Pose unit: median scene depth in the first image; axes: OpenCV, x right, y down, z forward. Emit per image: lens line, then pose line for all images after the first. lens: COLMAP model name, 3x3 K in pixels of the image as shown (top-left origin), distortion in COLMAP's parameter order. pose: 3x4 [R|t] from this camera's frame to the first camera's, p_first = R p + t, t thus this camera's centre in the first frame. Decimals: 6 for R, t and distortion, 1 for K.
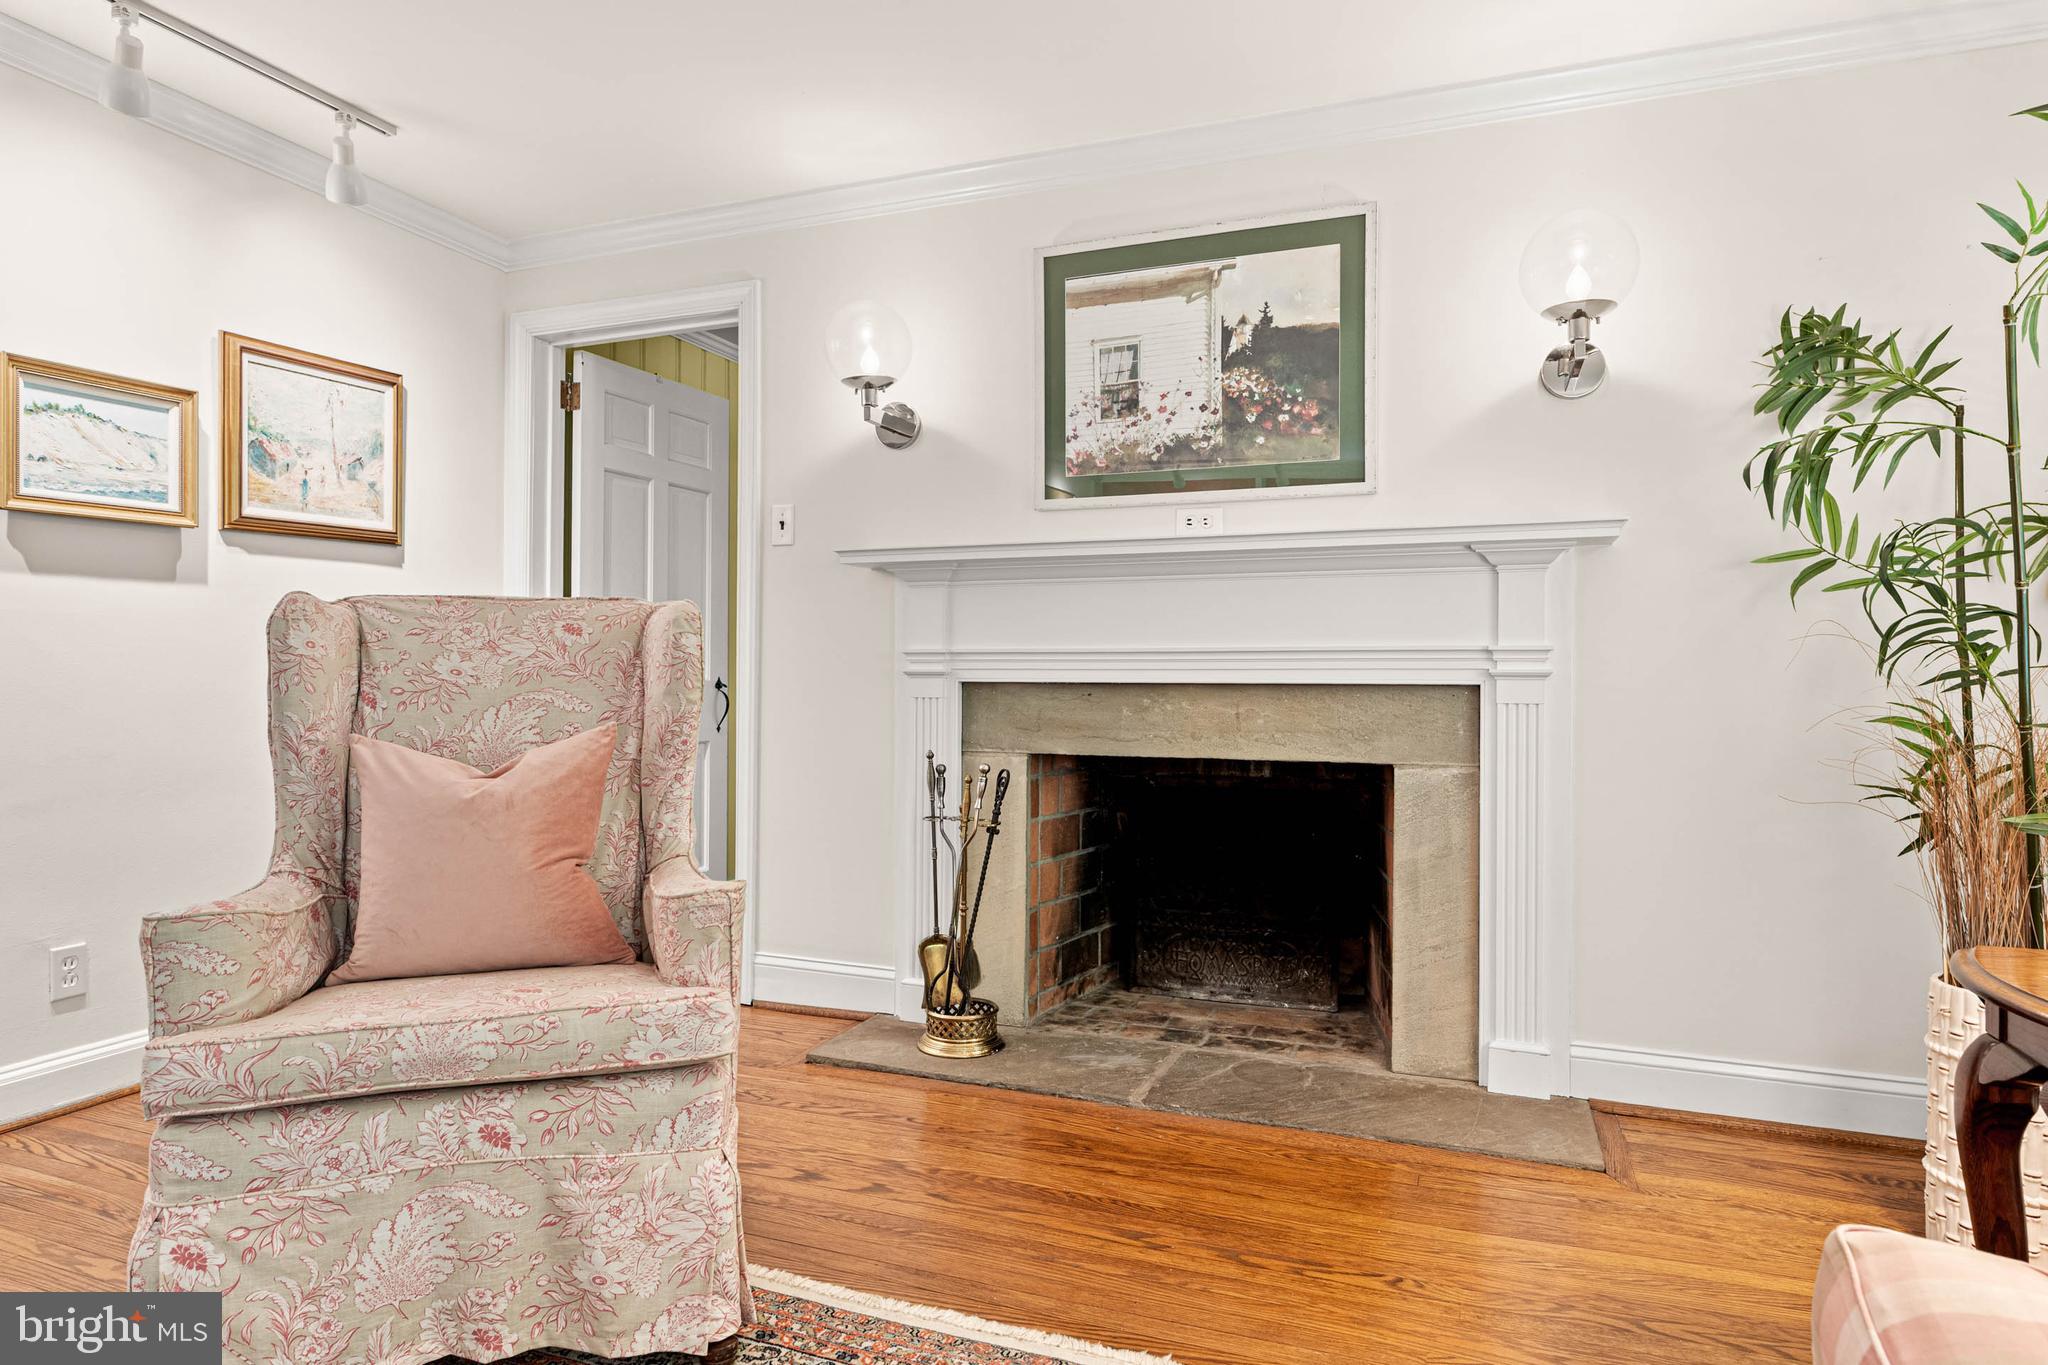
lens RADIAL K [[1222.9, 0, 1014.2], [0, 1222.9, 686.1], [0, 0, 1]] dist [0.002021, 0.000918]
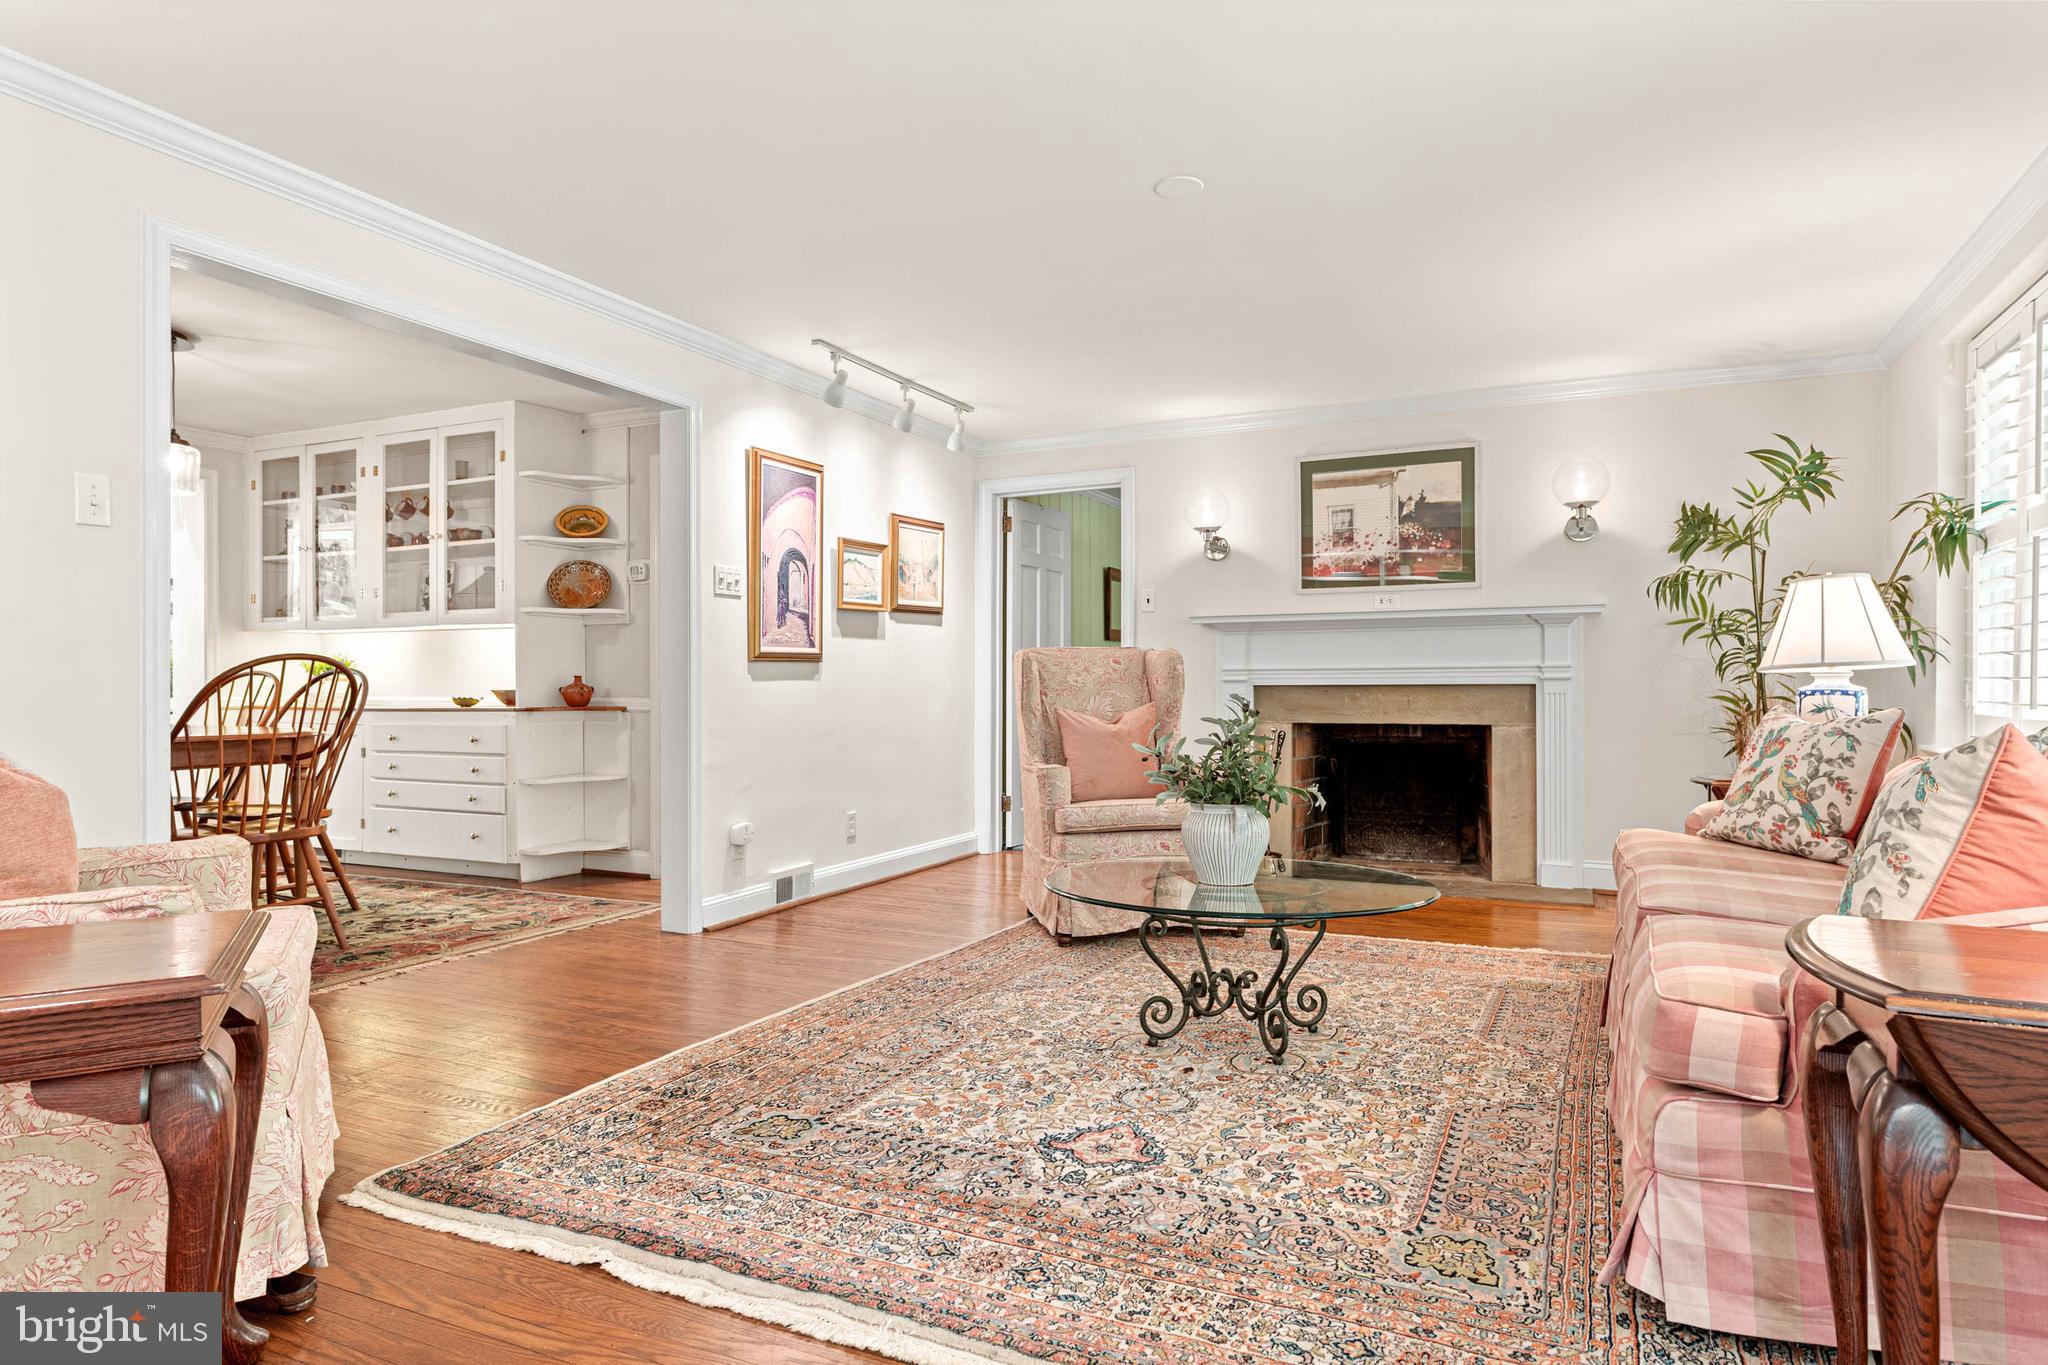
lens RADIAL K [[1159.6, 0, 1029.7], [0, 1159.6, 689.8], [0, 0, 1]] dist [0.000906, -0.000099]
pose [[0.997259, -0.007392, -0.073617, -0.286983], [0.007046, 0.999963, -0.004968, 0.011270], [0.073651, 0.004436, 0.997274, -0.897279]]
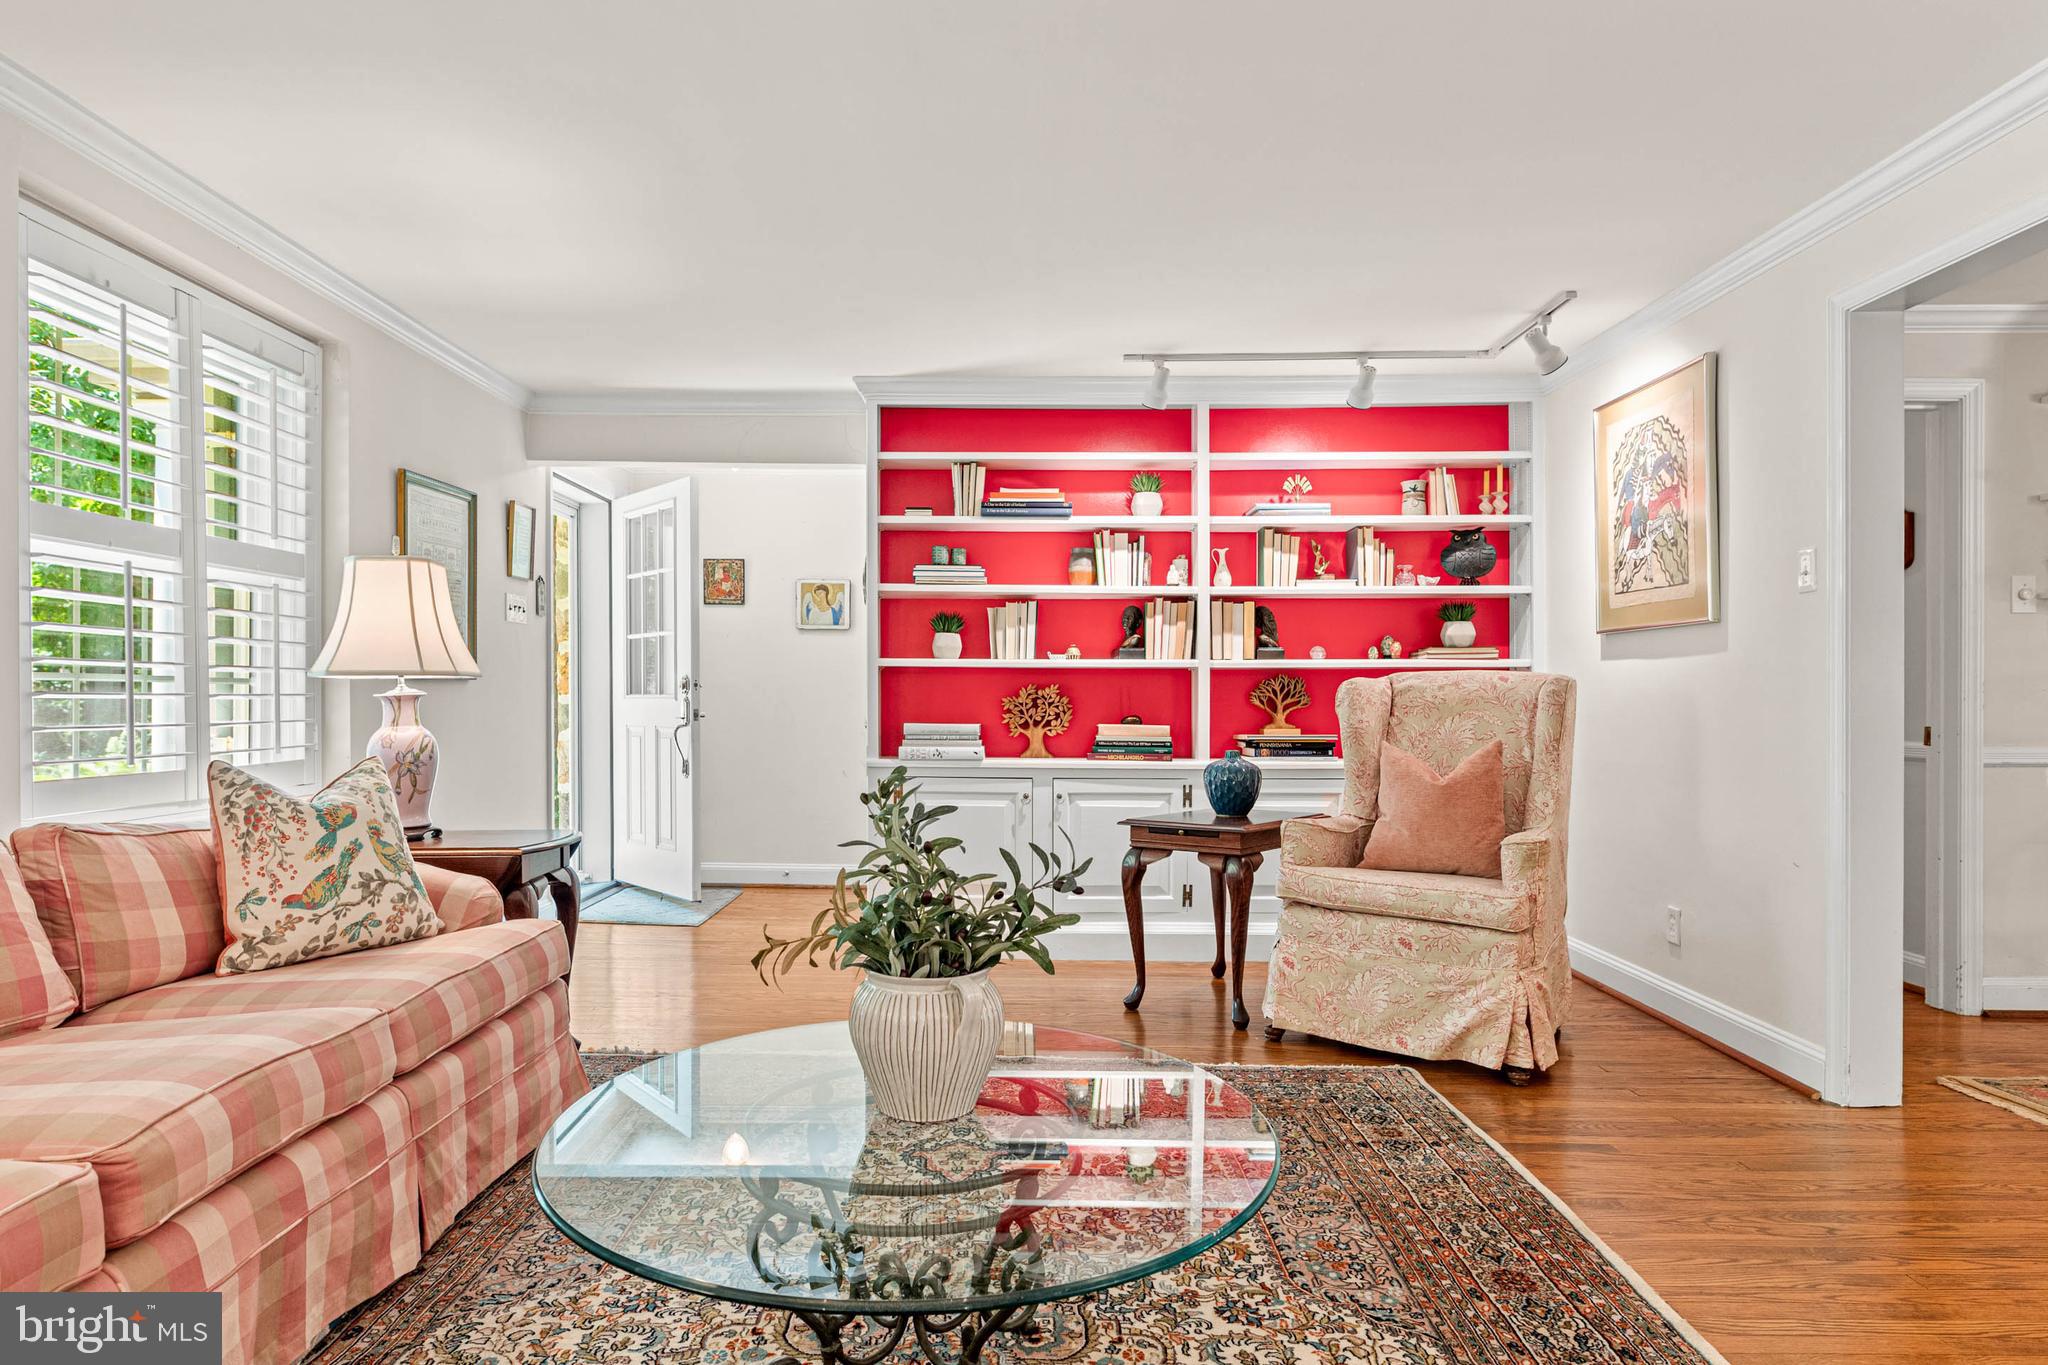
lens RADIAL K [[1222.9, 0, 1014.2], [0, 1222.9, 686.1], [0, 0, 1]] dist [0.002021, 0.000918]
pose [[-0.934638, -0.011732, -0.355406, -0.014811], [-0.009981, 0.999927, -0.006760, -0.028150], [0.355460, -0.002771, -0.934687, 0.709613]]
